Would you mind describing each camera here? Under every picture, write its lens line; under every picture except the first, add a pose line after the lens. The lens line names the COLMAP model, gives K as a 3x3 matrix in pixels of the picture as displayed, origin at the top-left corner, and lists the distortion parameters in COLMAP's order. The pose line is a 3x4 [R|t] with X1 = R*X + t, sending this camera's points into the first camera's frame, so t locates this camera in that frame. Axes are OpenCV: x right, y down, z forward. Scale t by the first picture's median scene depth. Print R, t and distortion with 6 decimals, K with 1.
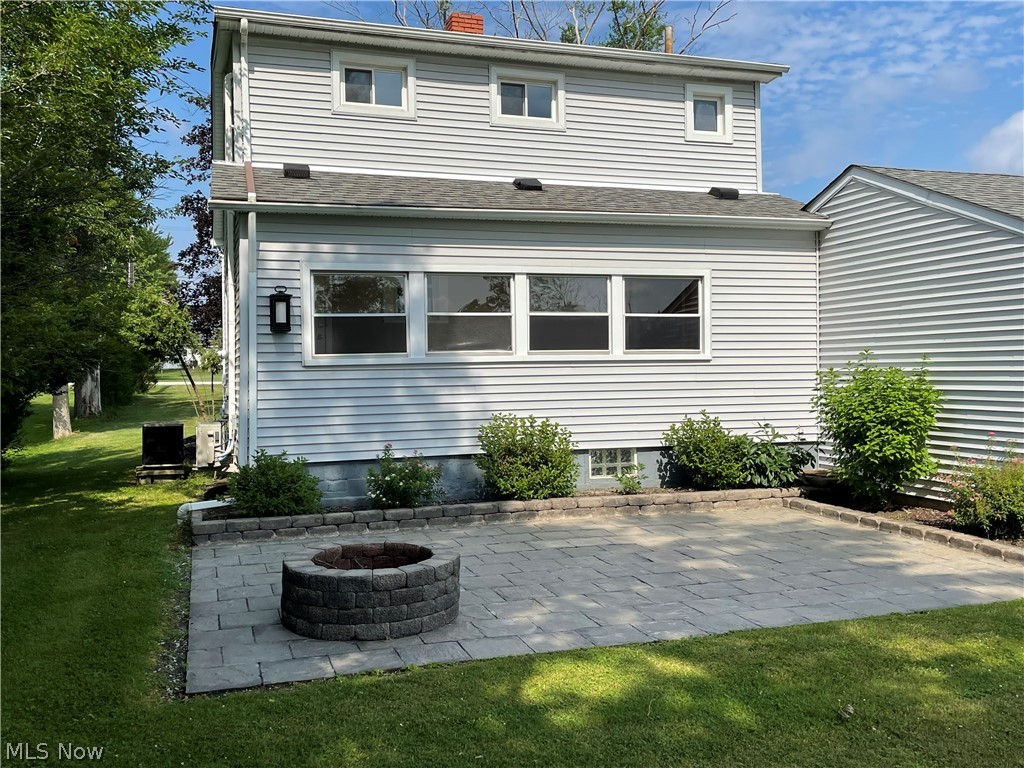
lens RADIAL K [[935.2, 0, 514.7], [0, 935.2, 378.4], [0, 0, 1]] dist [0.050402, 0.000000]
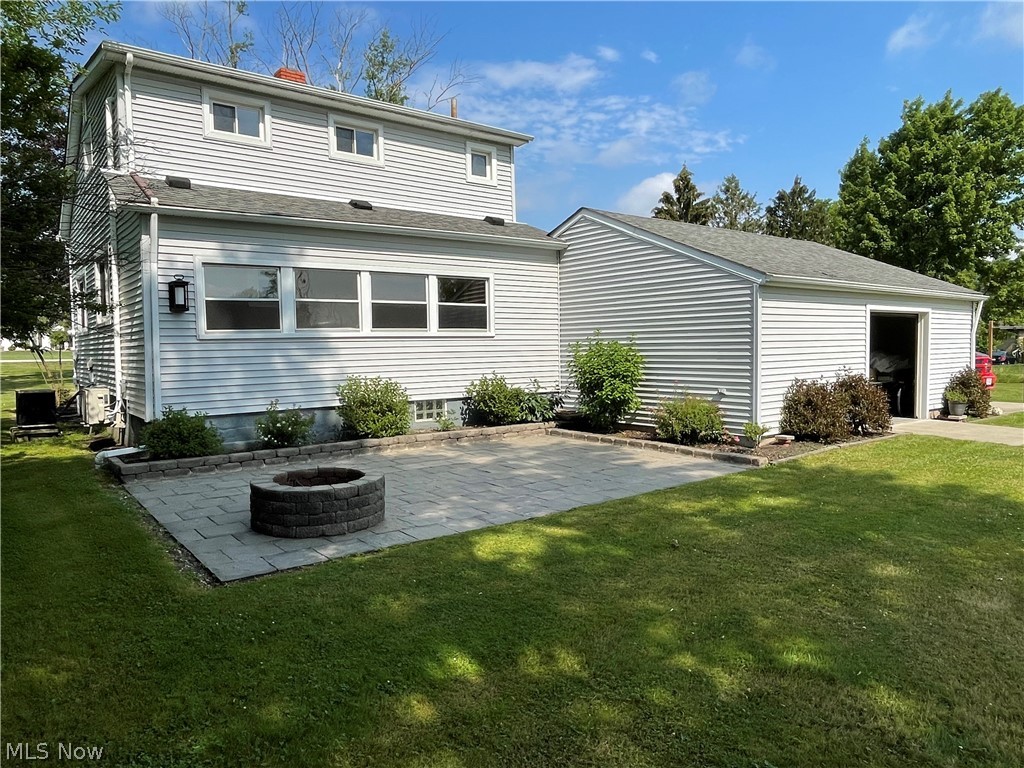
lens RADIAL K [[688.8, 0, 509.4], [0, 688.8, 381.0], [0, 0, 1]] dist [0.009273, -0.006652]
pose [[0.944413, -0.018447, 0.328243, -0.131032], [0.006366, 0.999263, 0.037842, 0.009808], [-0.328699, -0.033649, 0.943835, -0.011417]]
